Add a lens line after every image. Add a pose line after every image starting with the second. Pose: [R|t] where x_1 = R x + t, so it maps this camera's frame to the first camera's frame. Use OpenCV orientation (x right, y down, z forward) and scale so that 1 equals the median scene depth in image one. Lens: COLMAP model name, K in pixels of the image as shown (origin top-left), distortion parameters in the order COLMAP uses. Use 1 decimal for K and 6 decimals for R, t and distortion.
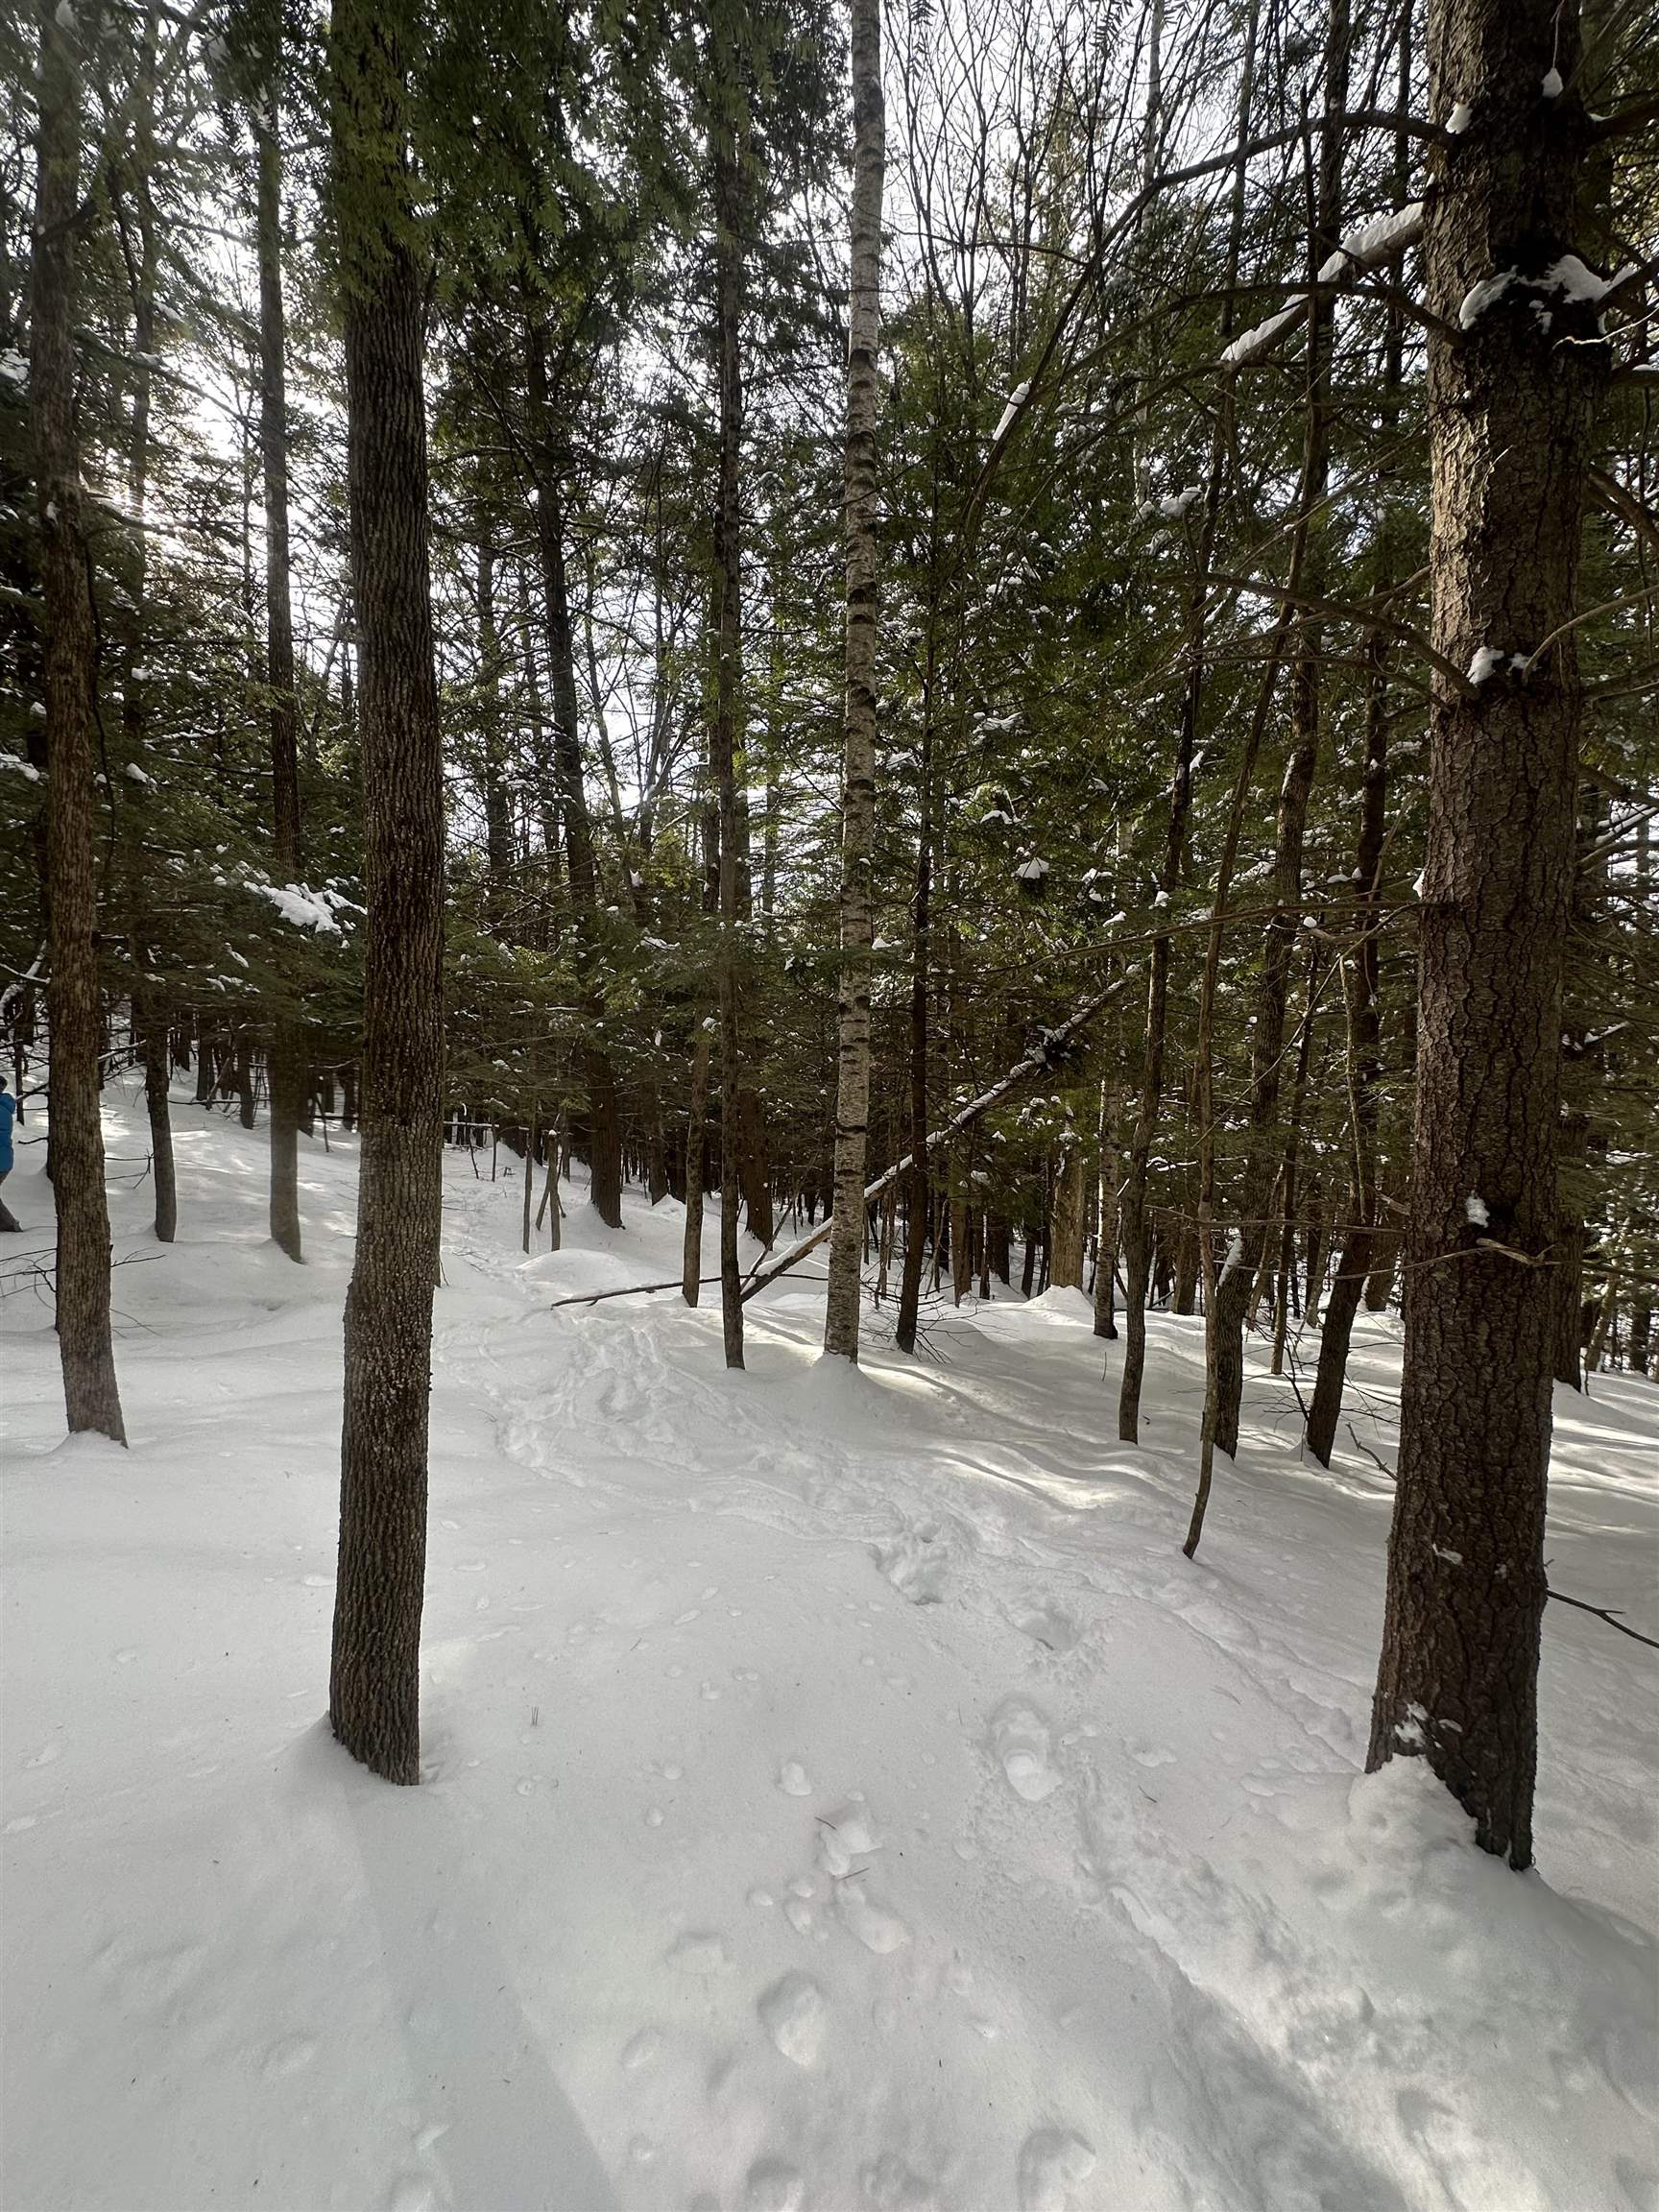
lens RADIAL K [[887.1, 0, 829.5], [0, 887.1, 1106.0], [0, 0, 1]] dist [-0.000314, -0.000031]
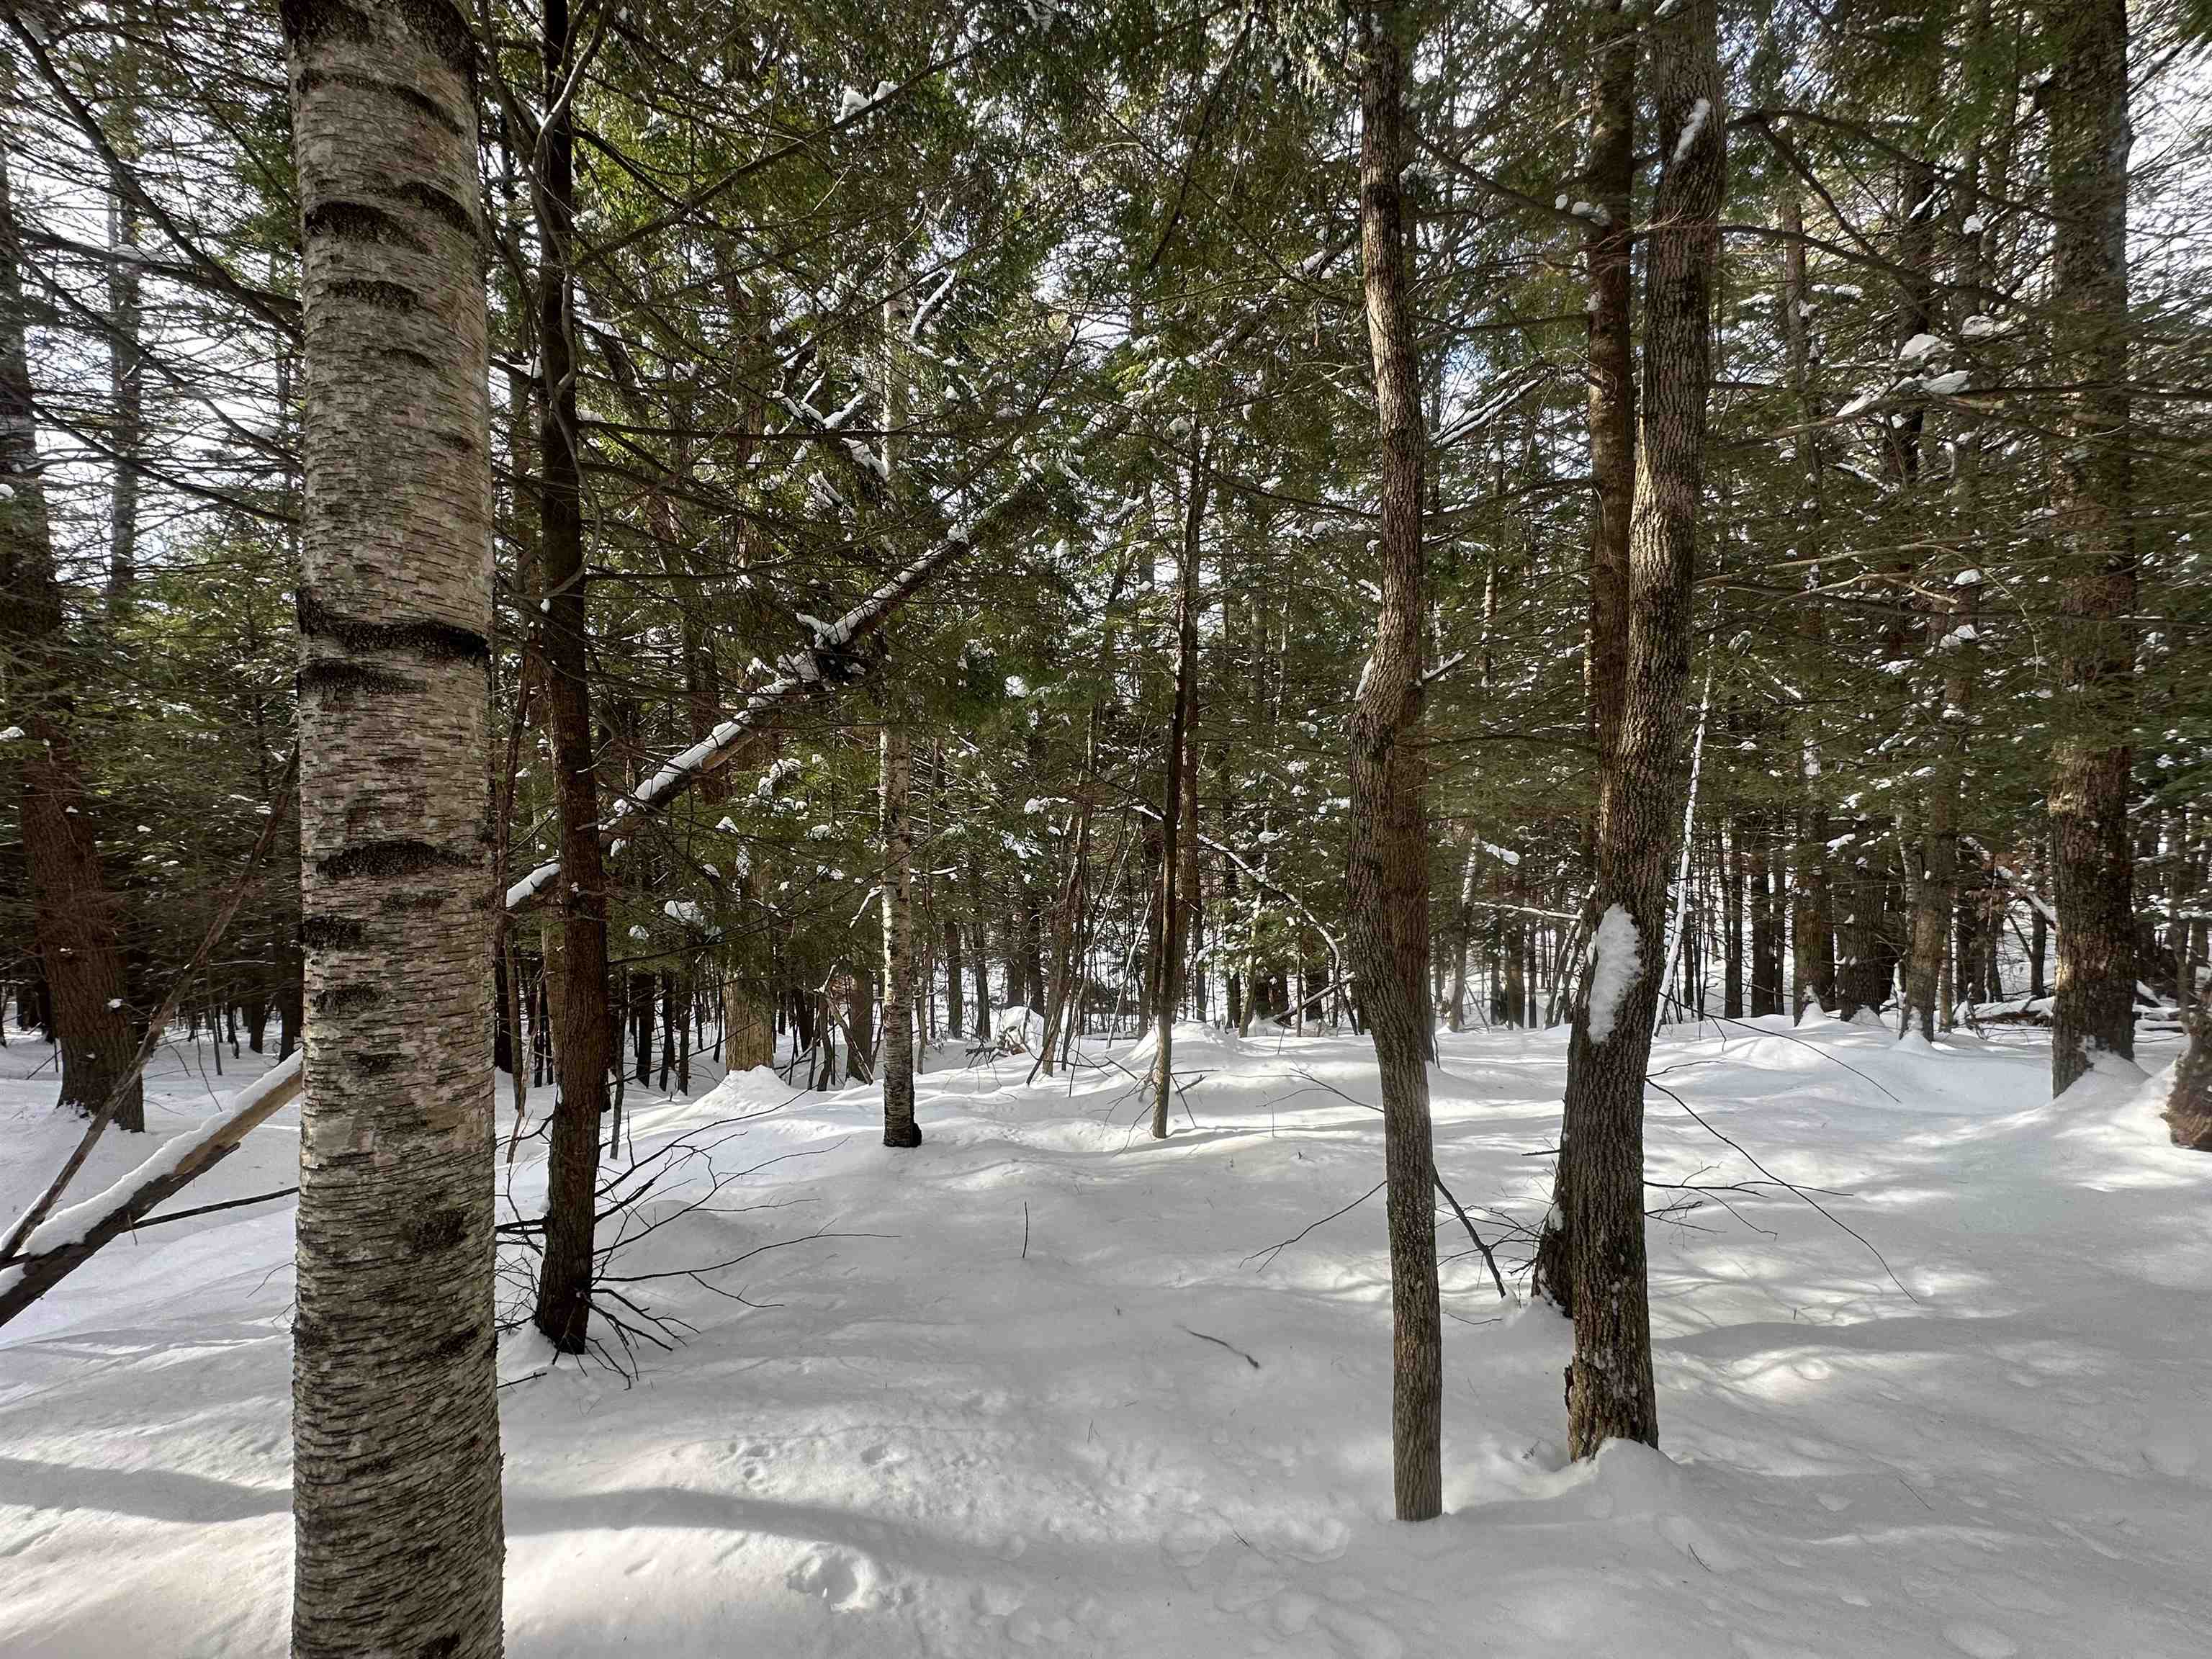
lens RADIAL K [[887.1, 0, 1105.8], [0, 887.1, 847.5], [0, 0, 1]] dist [-0.000314, -0.000031]
pose [[0.734932, -0.050867, 0.676231, 0.001980], [0.054821, 0.998376, 0.015520, 0.052942], [-0.675922, 0.025666, 0.736527, 0.489934]]
